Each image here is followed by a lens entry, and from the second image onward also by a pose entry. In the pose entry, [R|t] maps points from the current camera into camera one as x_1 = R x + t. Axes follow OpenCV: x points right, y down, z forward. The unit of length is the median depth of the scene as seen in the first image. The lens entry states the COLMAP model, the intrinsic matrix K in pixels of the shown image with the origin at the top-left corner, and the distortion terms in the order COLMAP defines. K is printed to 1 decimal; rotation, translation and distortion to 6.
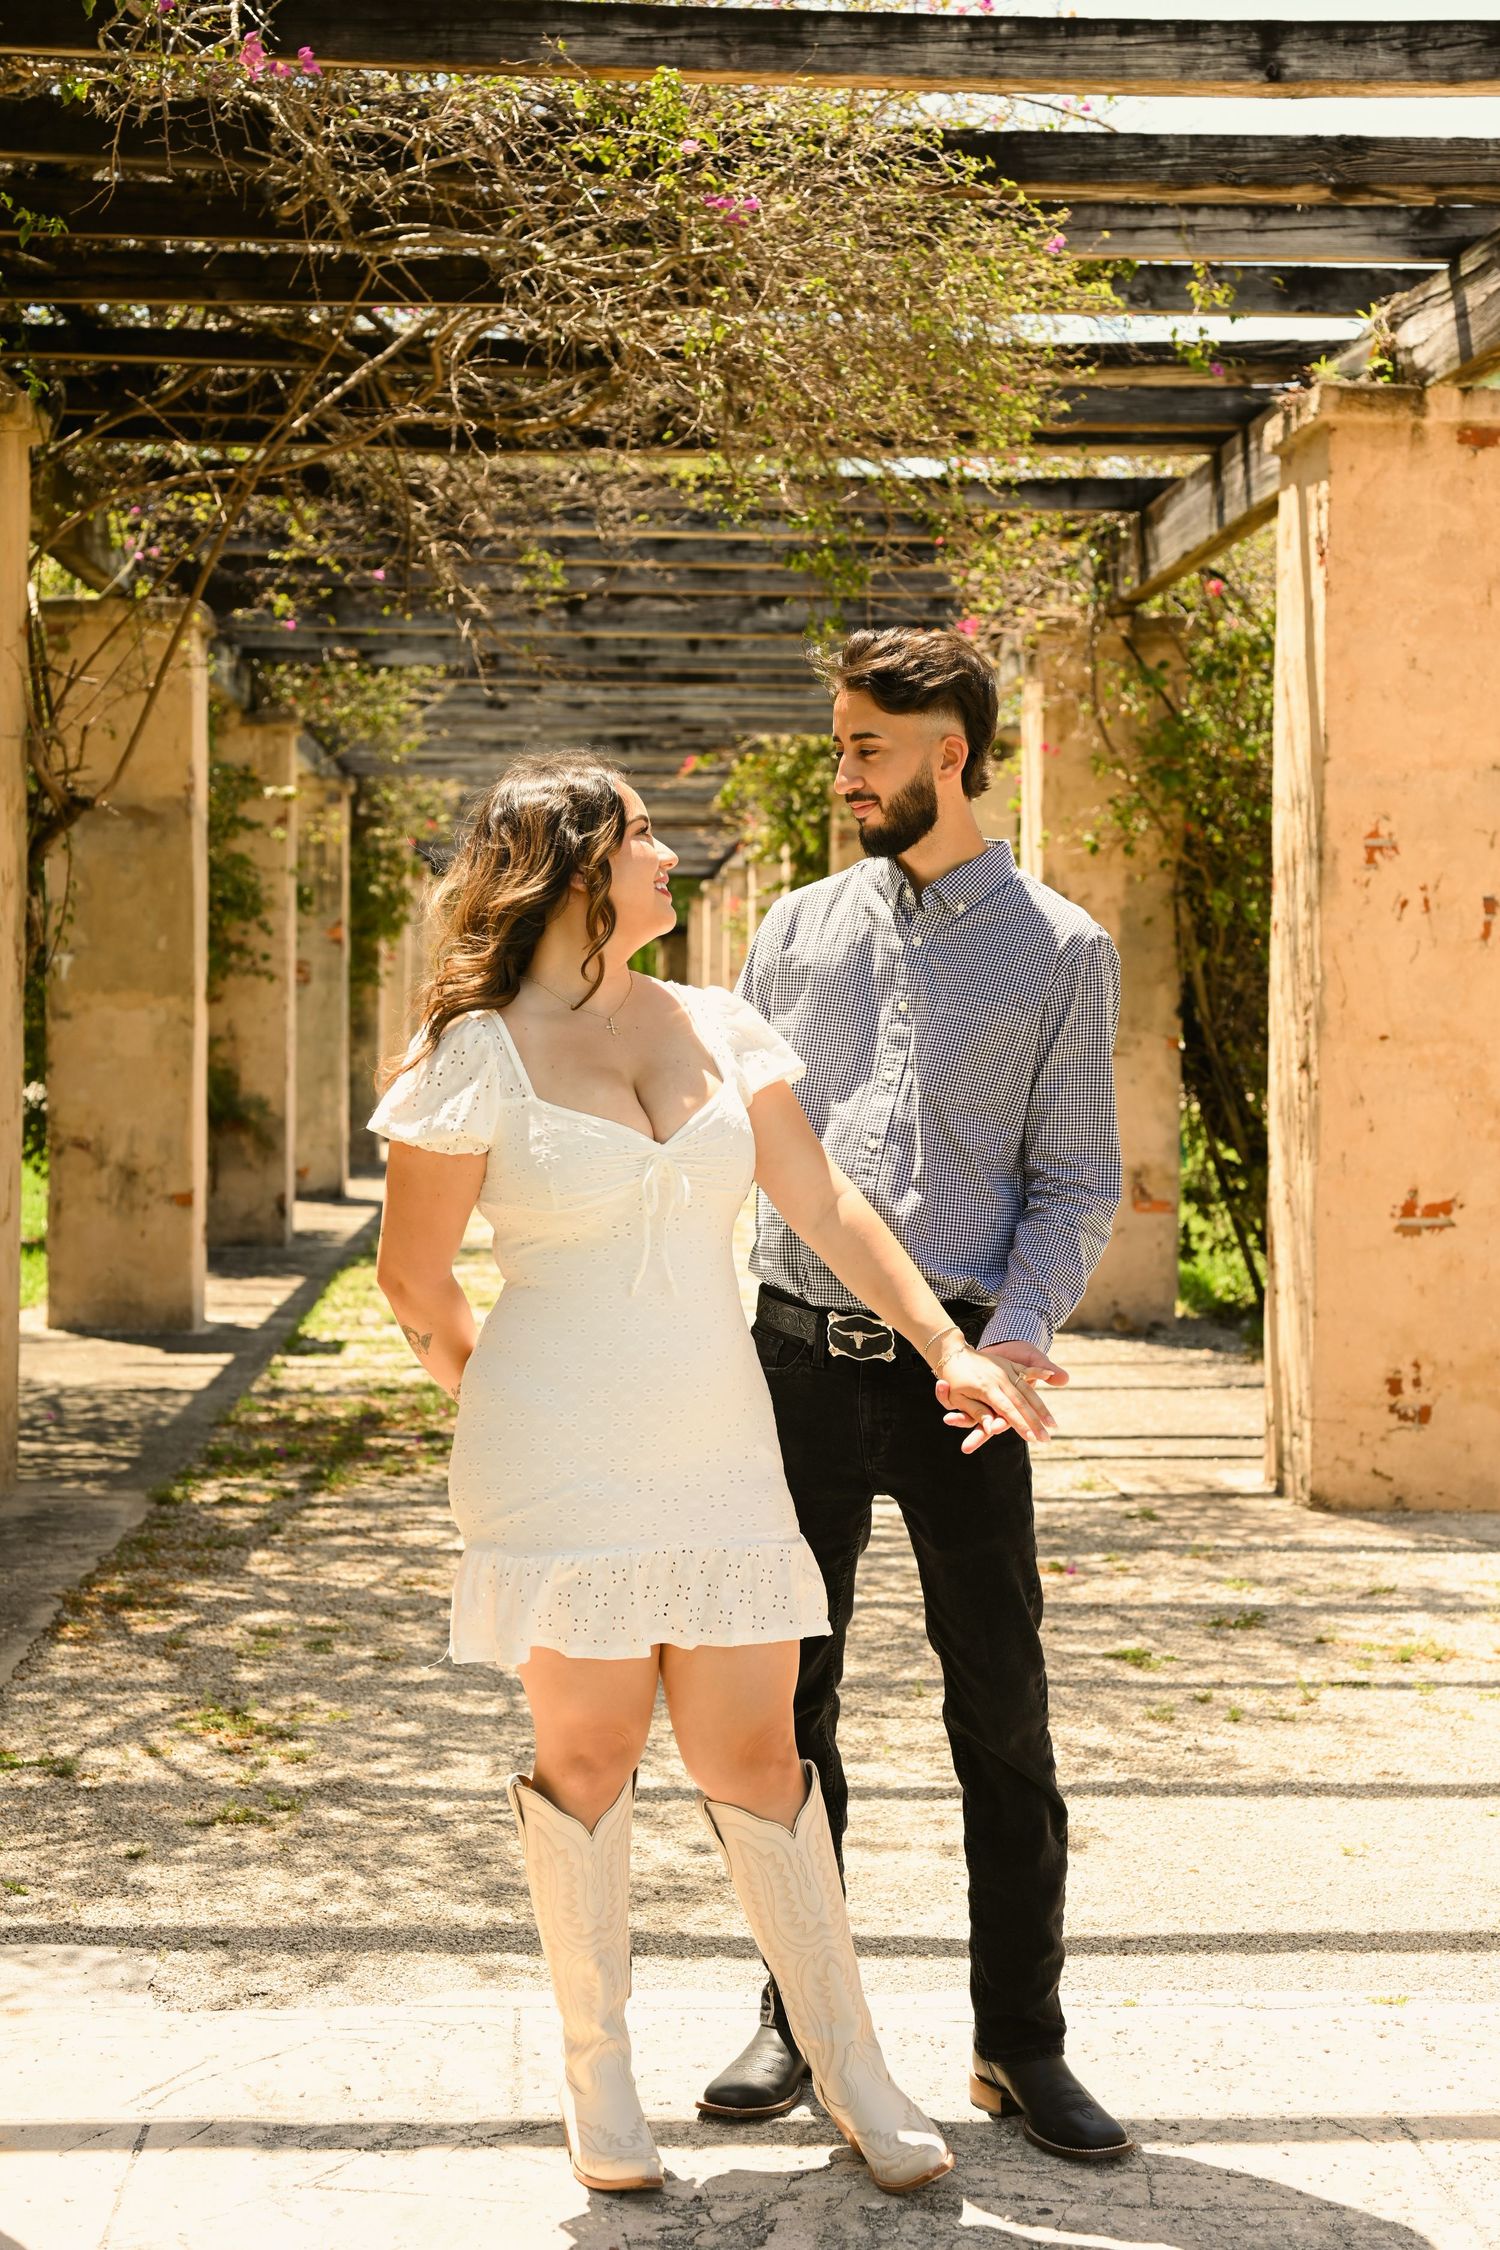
lens RADIAL K [[4585.2, 0, 749.3], [0, 4585.2, 1244.1], [0, 0, 1]] dist [0.005708, -0.042121]
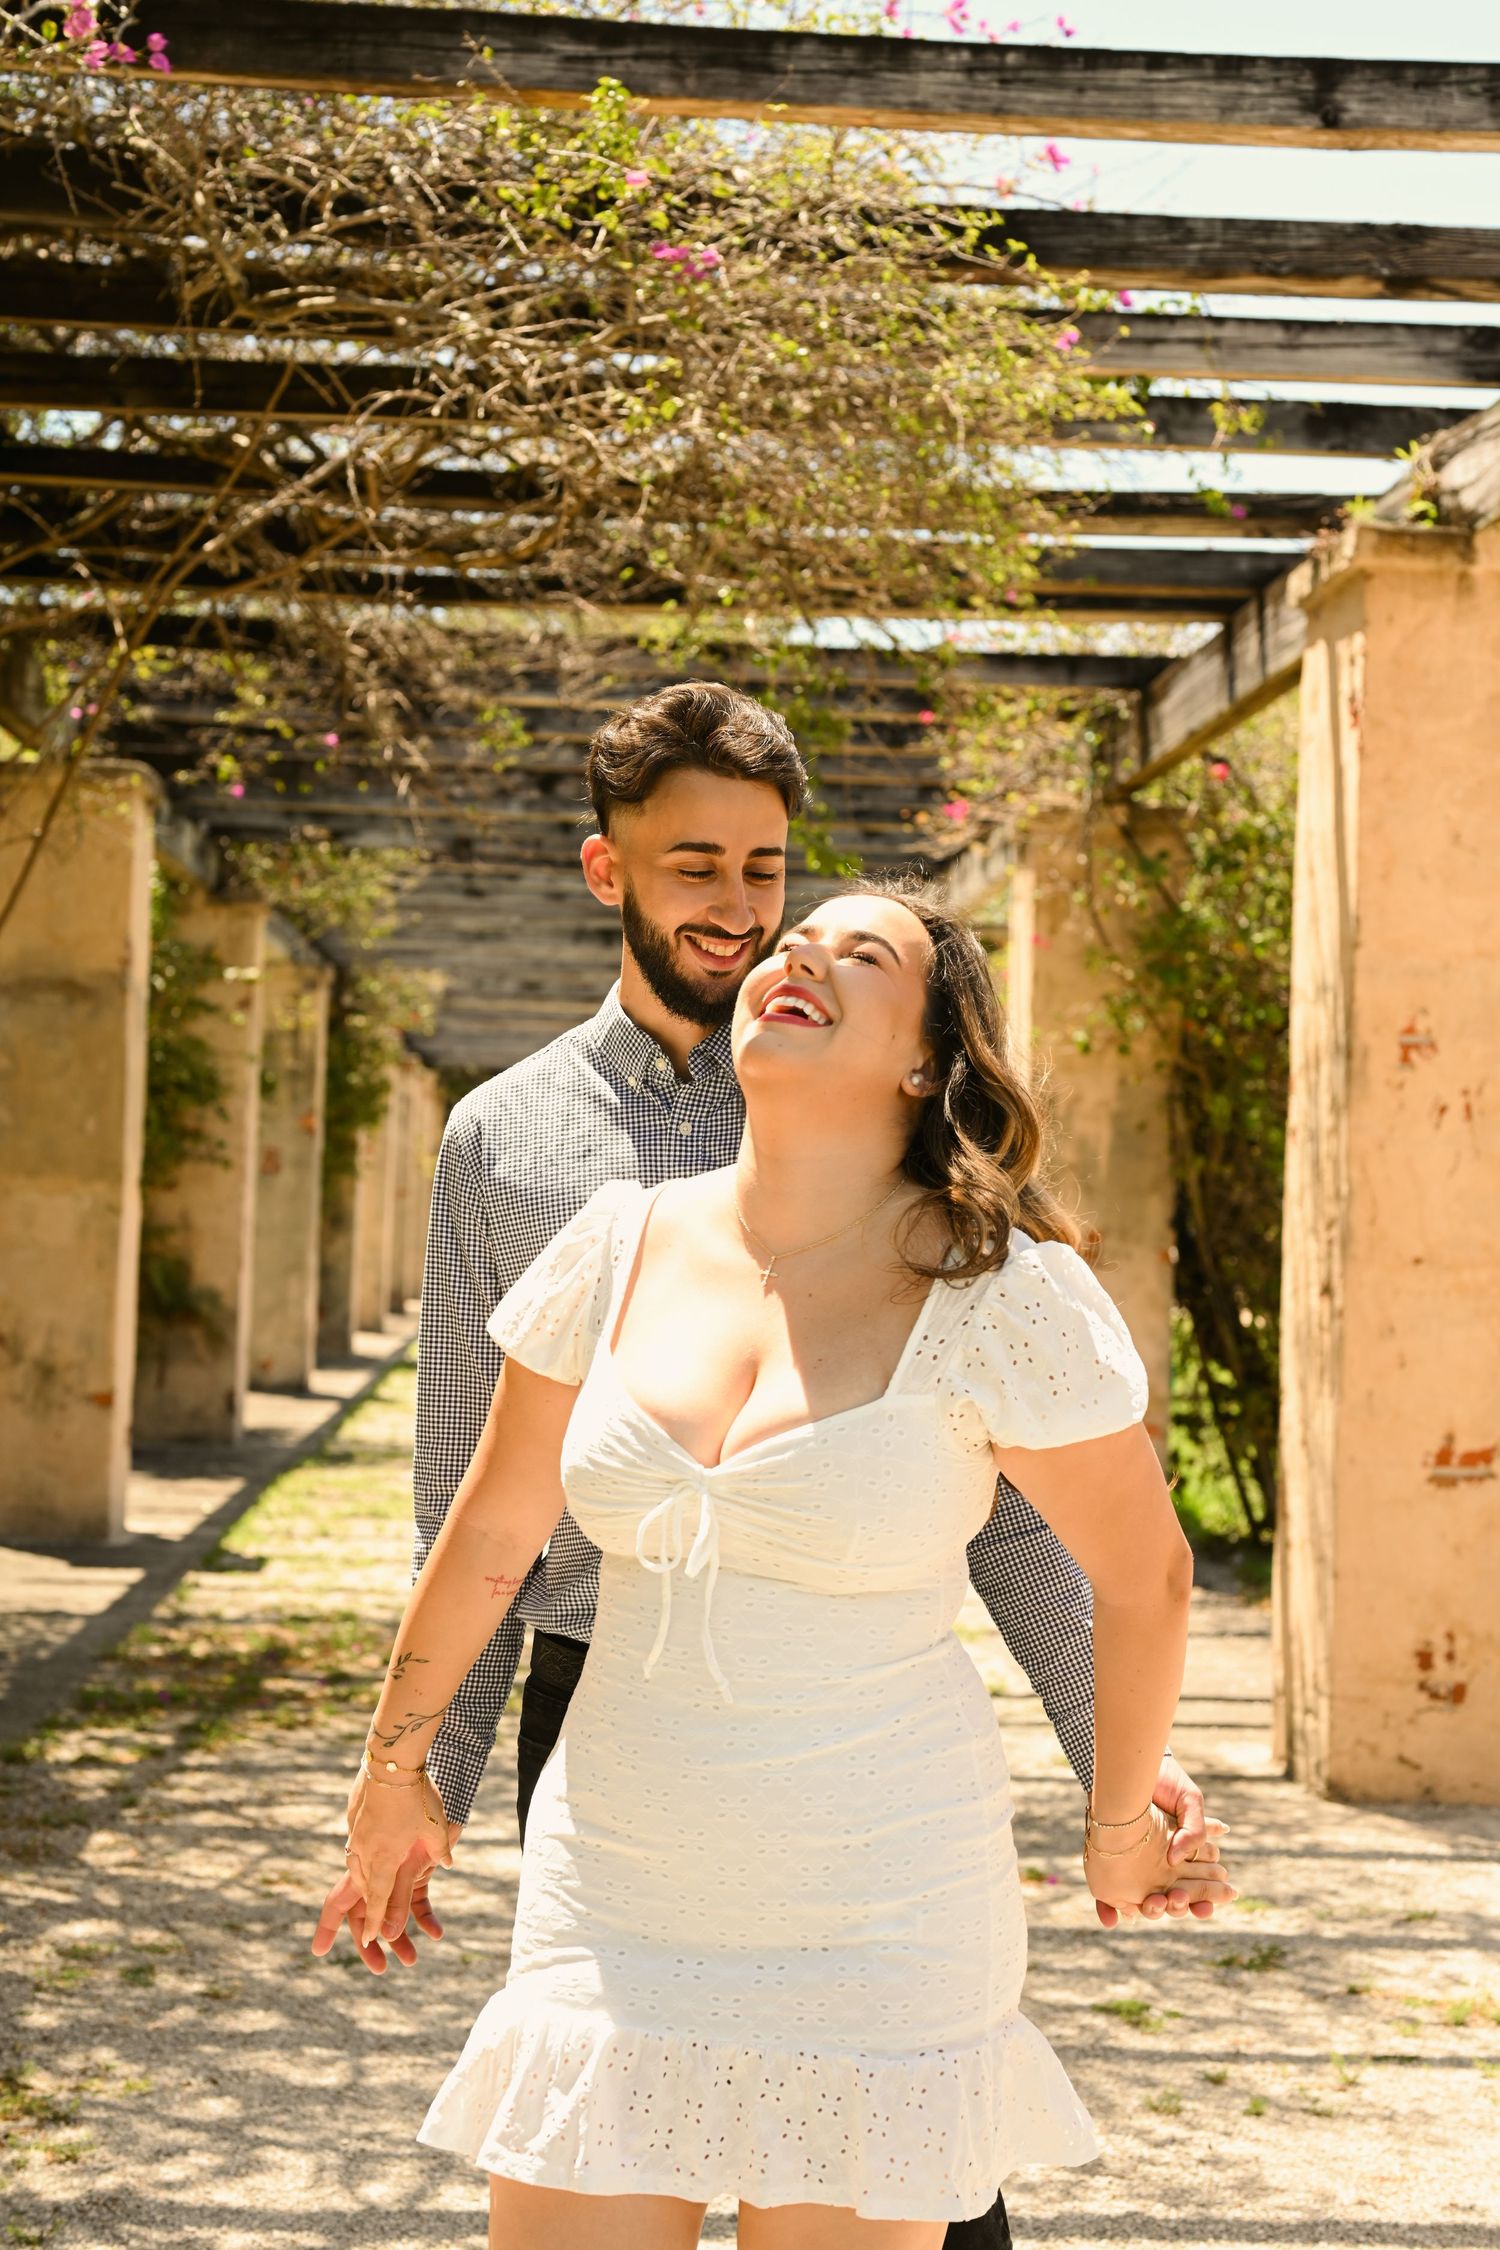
lens RADIAL K [[4585.2, 0, 749.3], [0, 4585.2, 1244.1], [0, 0, 1]] dist [0.005708, -0.042121]
pose [[0.999724, 0.023113, 0.004105, 0.006406], [-0.022913, 0.998792, -0.043477, -0.006899], [-0.005105, 0.043371, 0.999046, 0.119412]]
